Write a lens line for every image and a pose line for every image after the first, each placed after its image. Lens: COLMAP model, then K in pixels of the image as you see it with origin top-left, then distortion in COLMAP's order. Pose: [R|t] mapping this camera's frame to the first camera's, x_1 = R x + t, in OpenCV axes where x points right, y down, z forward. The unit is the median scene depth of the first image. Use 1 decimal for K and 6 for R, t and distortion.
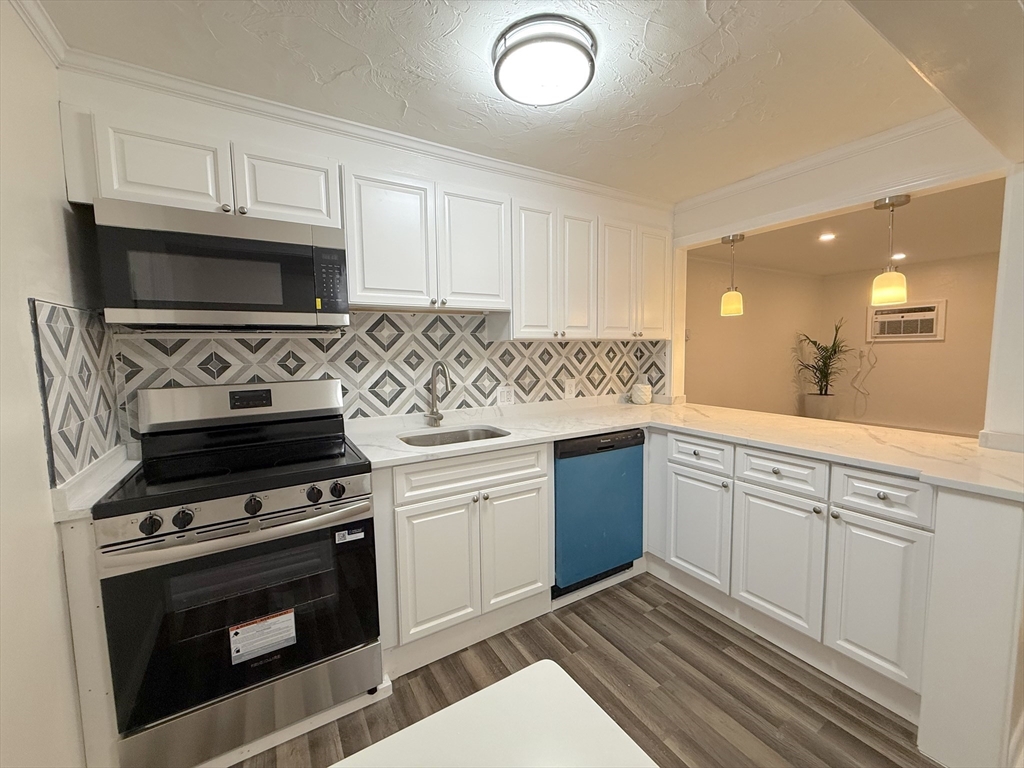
lens RADIAL K [[408.7, 0, 507.9], [0, 408.7, 383.8], [0, 0, 1]] dist [-0.000723, 0.000259]
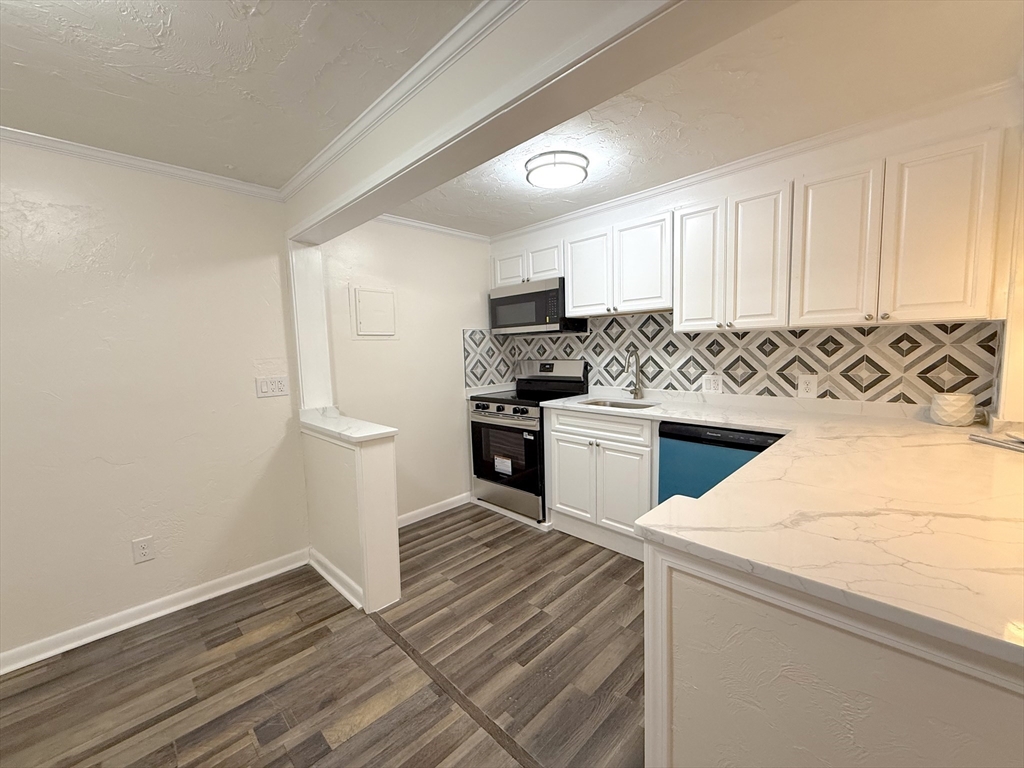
lens RADIAL K [[408.7, 0, 507.9], [0, 408.7, 383.8], [0, 0, 1]] dist [-0.000723, 0.000259]
pose [[0.240645, 0.097779, -0.965676, 0.931795], [-0.057601, 0.994598, 0.086354, -0.033829], [0.968903, 0.034844, 0.244977, 0.240481]]
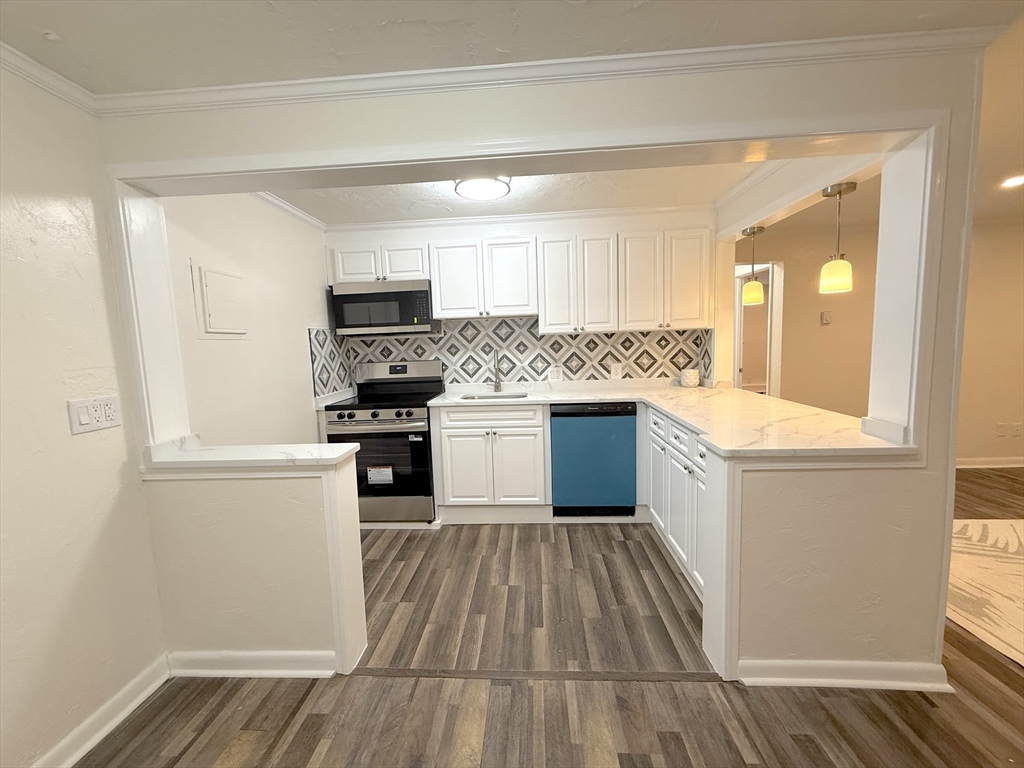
lens RADIAL K [[408.7, 0, 507.9], [0, 408.7, 383.8], [0, 0, 1]] dist [-0.000723, 0.000259]
pose [[0.824344, 0.043979, -0.564379, 0.671482], [-0.024498, 0.998815, 0.042050, 0.007585], [0.565559, -0.020837, 0.824444, -0.234967]]
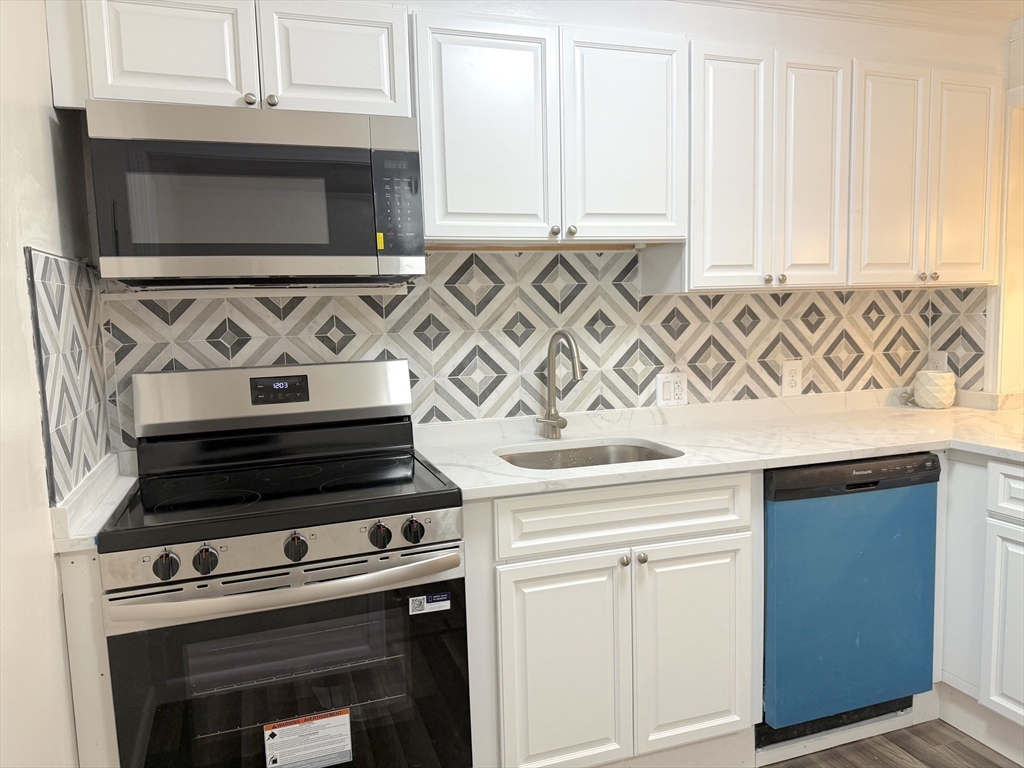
lens RADIAL K [[721.7, 0, 512.2], [0, 721.7, 386.8], [0, 0, 1]] dist [0.091130, -0.143362]
pose [[0.978921, 0.008673, -0.204053, -0.019143], [-0.004155, 0.999737, 0.022561, 0.003686], [0.204195, -0.021238, 0.978700, -0.048821]]
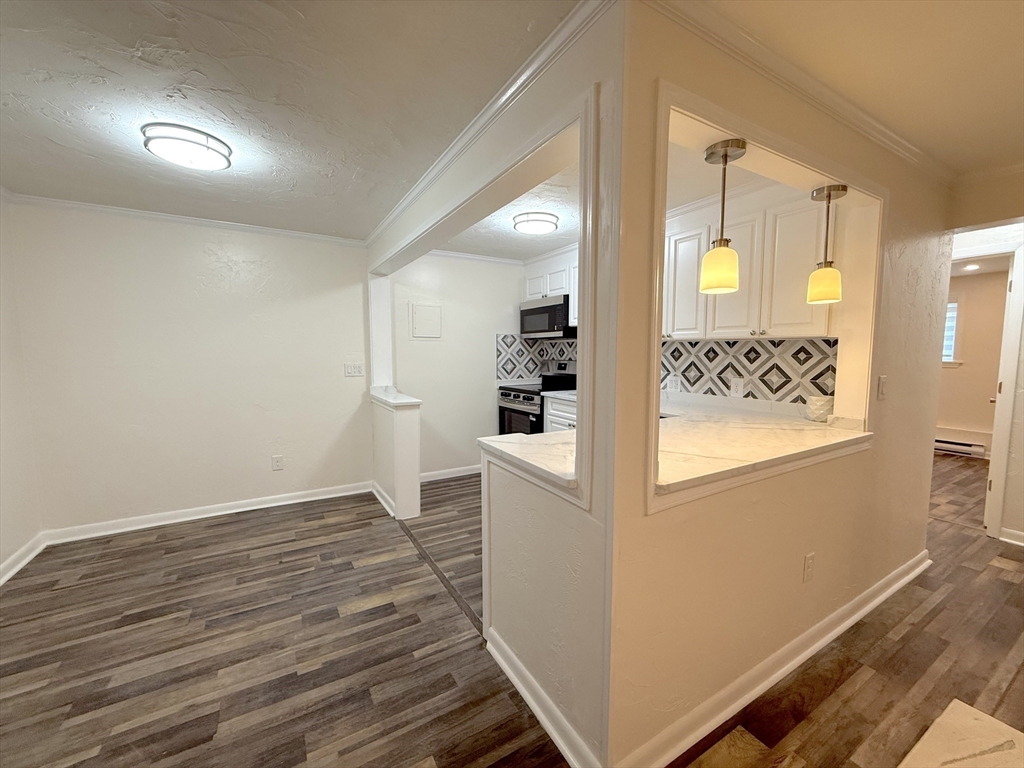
lens RADIAL K [[408.7, 0, 507.9], [0, 408.7, 383.8], [0, 0, 1]] dist [-0.000723, 0.000259]
pose [[-0.012773, 0.098988, -0.995007, 1.342829], [-0.086397, 0.991257, 0.099724, -0.056497], [0.996179, 0.087239, -0.004109, 0.509871]]
